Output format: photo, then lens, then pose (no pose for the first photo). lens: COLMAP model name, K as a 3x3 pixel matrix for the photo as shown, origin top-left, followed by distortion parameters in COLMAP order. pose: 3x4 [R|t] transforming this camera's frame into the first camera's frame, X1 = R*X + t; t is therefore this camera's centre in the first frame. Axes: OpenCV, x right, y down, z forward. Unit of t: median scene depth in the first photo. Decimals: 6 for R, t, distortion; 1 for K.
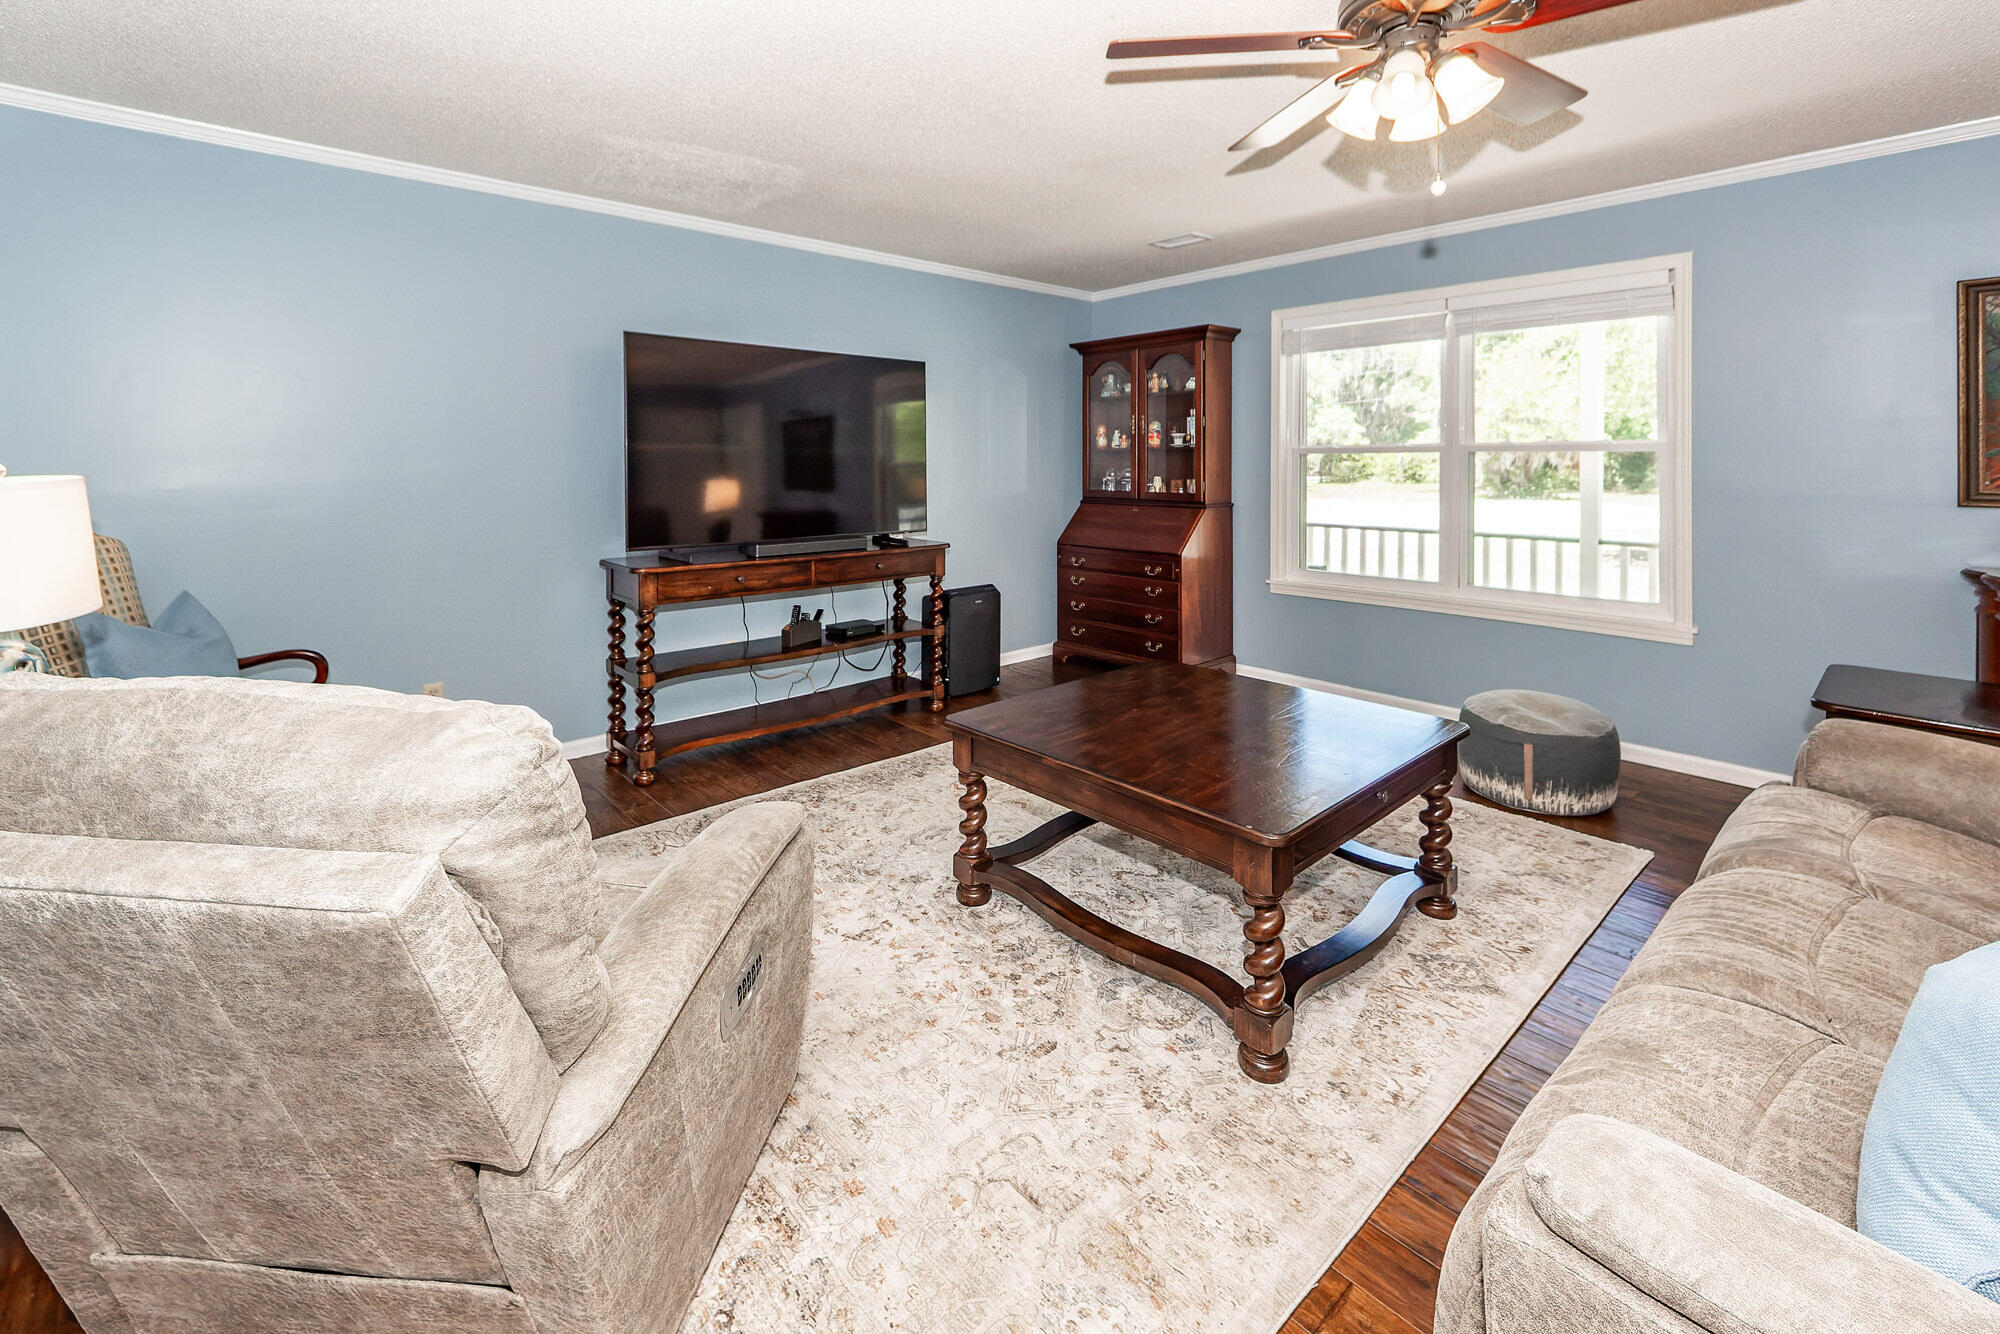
lens RADIAL K [[796.8, 0, 997.0], [0, 796.8, 565.4], [0, 0, 1]] dist [0.001805, -0.000179]
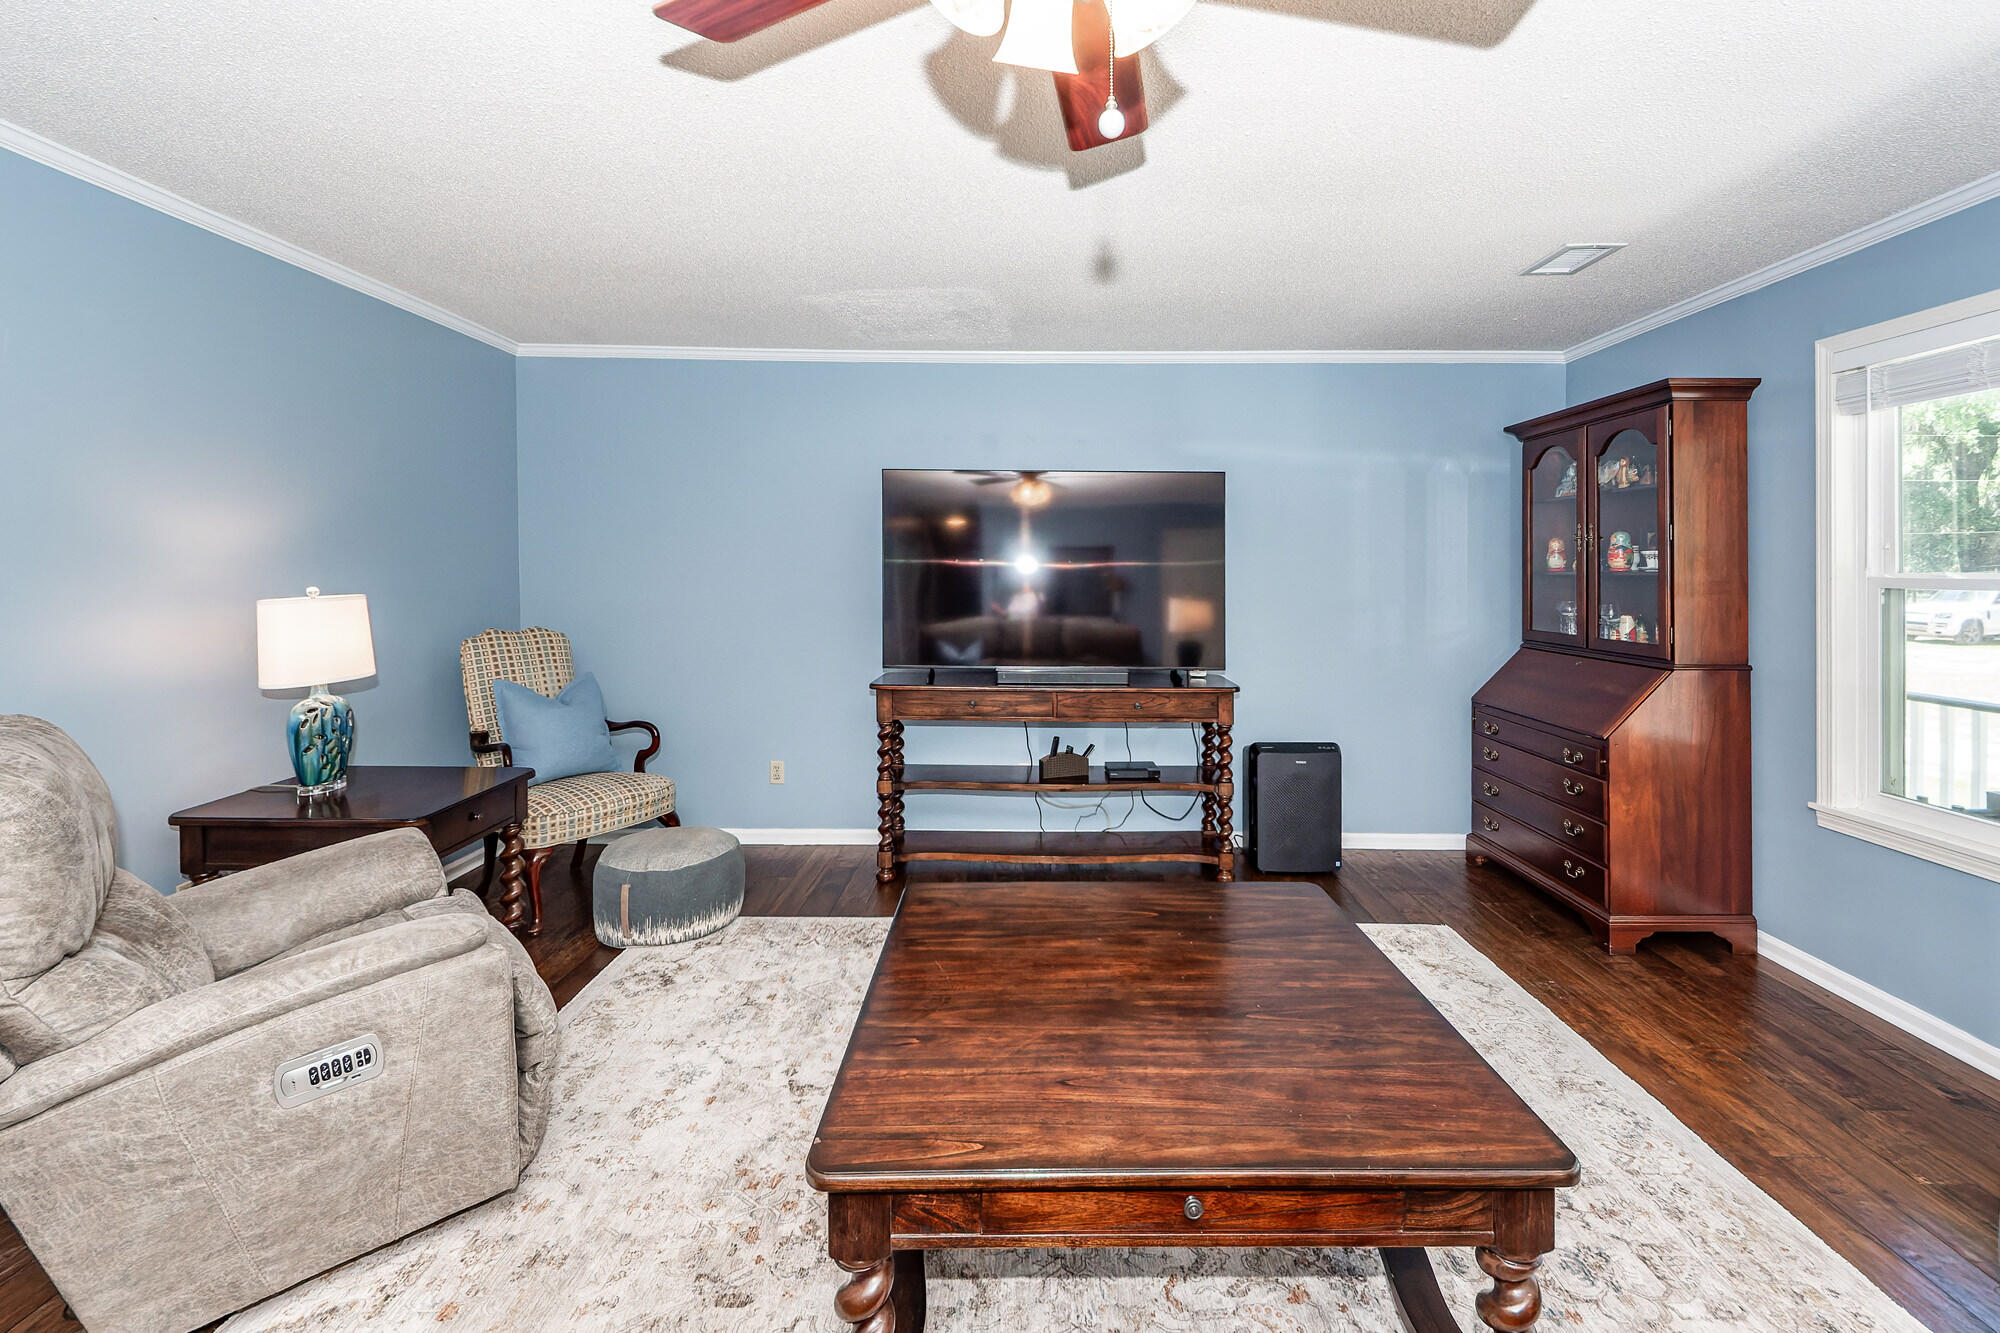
lens RADIAL K [[824.6, 0, 1004.6], [0, 824.6, 653.9], [0, 0, 1]] dist [-0.001905, -0.000362]
pose [[0.760001, 0.071289, -0.646000, 0.279716], [-0.090813, 0.995863, 0.003059, -0.038410], [0.643546, 0.056340, 0.763331, 0.166447]]
